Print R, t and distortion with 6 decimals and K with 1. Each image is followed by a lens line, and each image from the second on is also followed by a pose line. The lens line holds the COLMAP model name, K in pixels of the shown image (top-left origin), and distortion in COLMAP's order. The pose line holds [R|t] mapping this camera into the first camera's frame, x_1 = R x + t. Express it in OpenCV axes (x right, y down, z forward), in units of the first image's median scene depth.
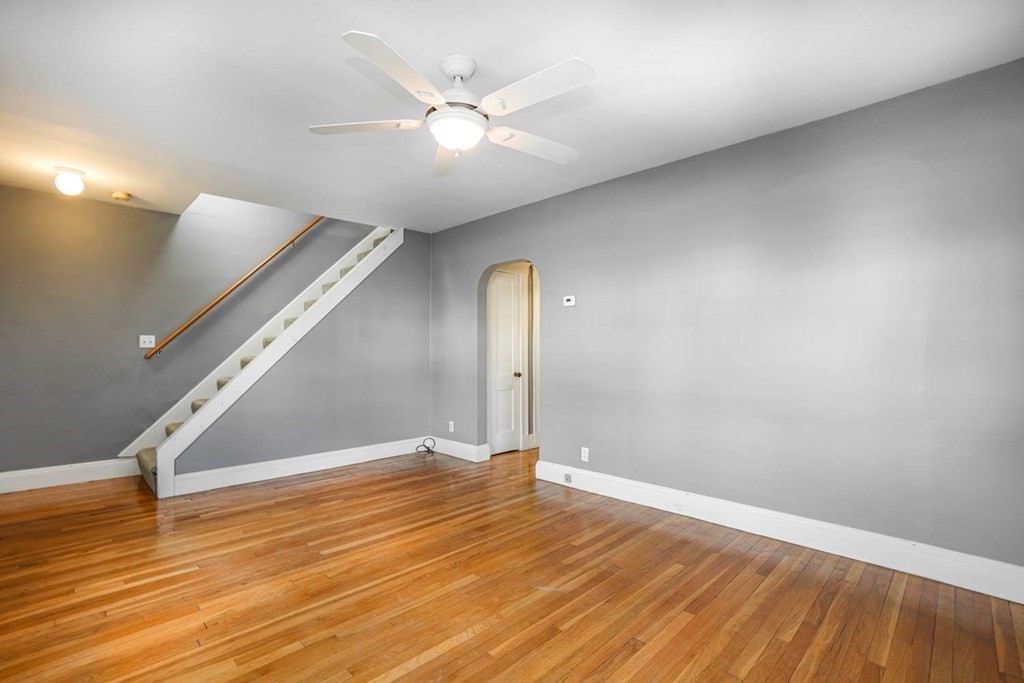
lens RADIAL K [[454.4, 0, 514.6], [0, 454.4, 346.4], [0, 0, 1]] dist [-0.000952, 0.000040]
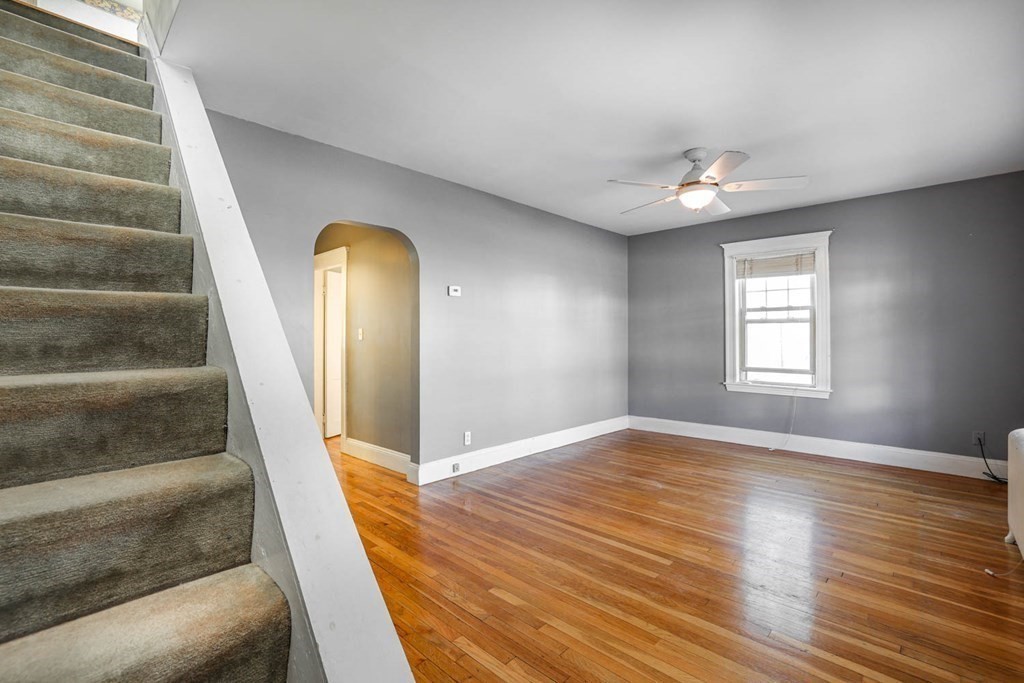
lens RADIAL K [[454.4, 0, 514.6], [0, 454.4, 339.1], [0, 0, 1]] dist [-0.000952, 0.000040]
pose [[-0.023568, 0.005061, 0.999709, -1.029980], [-0.007238, 0.999960, -0.005233, 0.011832], [-0.999696, -0.007359, -0.023531, 1.037558]]
